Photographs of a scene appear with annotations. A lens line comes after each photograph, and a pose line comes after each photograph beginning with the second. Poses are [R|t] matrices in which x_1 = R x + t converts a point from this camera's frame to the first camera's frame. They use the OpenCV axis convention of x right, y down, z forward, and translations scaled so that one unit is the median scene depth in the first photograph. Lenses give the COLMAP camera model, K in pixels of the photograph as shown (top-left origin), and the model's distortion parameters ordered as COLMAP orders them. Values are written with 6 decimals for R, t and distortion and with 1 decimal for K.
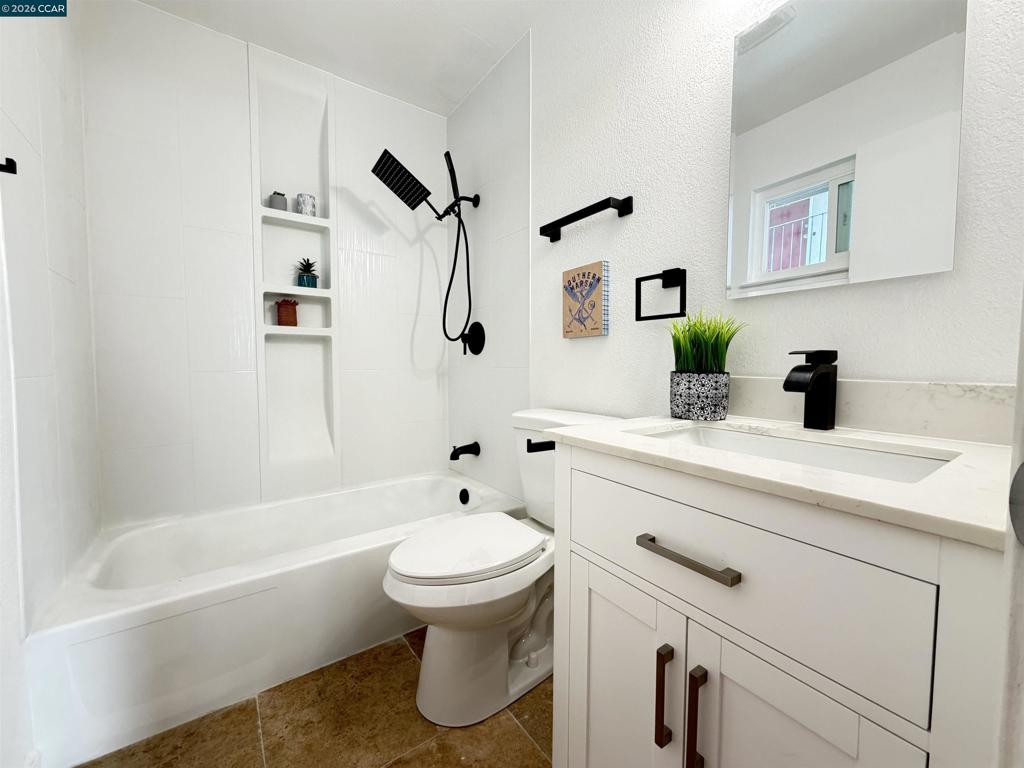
lens RADIAL K [[409.8, 0, 508.6], [0, 409.8, 384.9], [0, 0, 1]] dist [-0.001500, 0.000156]
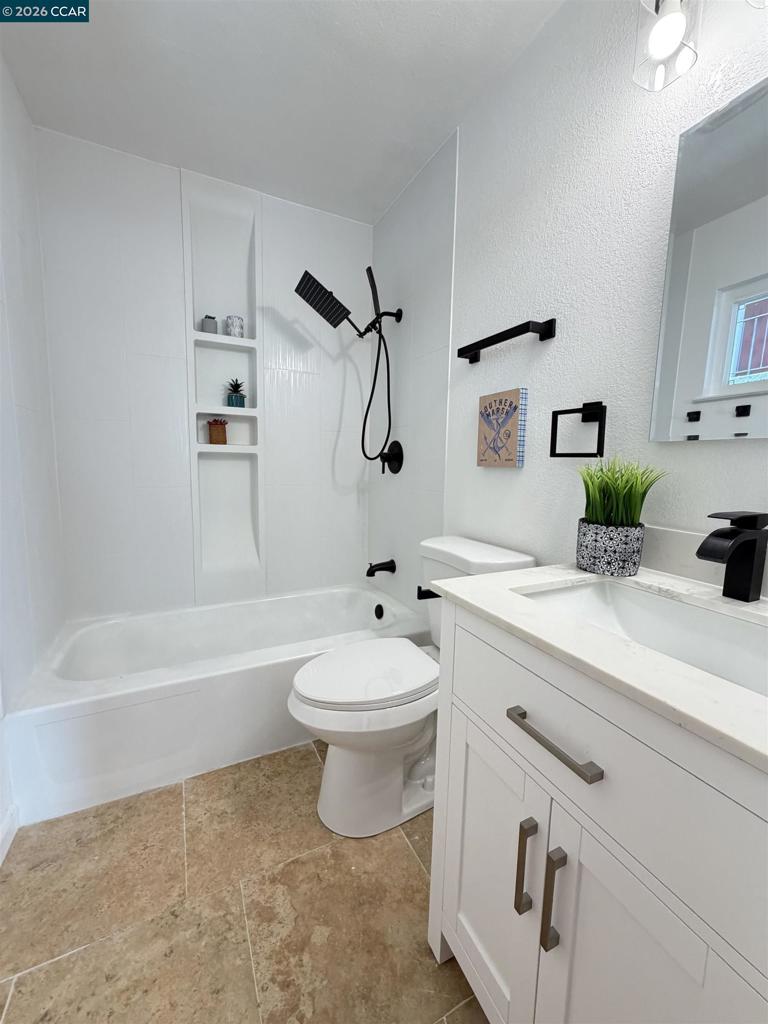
lens RADIAL K [[409.8, 0, 380.7], [0, 409.8, 512.6], [0, 0, 1]] dist [-0.001500, 0.000156]
pose [[0.987814, 0.037276, -0.151110, 0.070882], [-0.026971, 0.997204, 0.069687, -0.080587], [0.153285, -0.064762, 0.986058, 0.004667]]
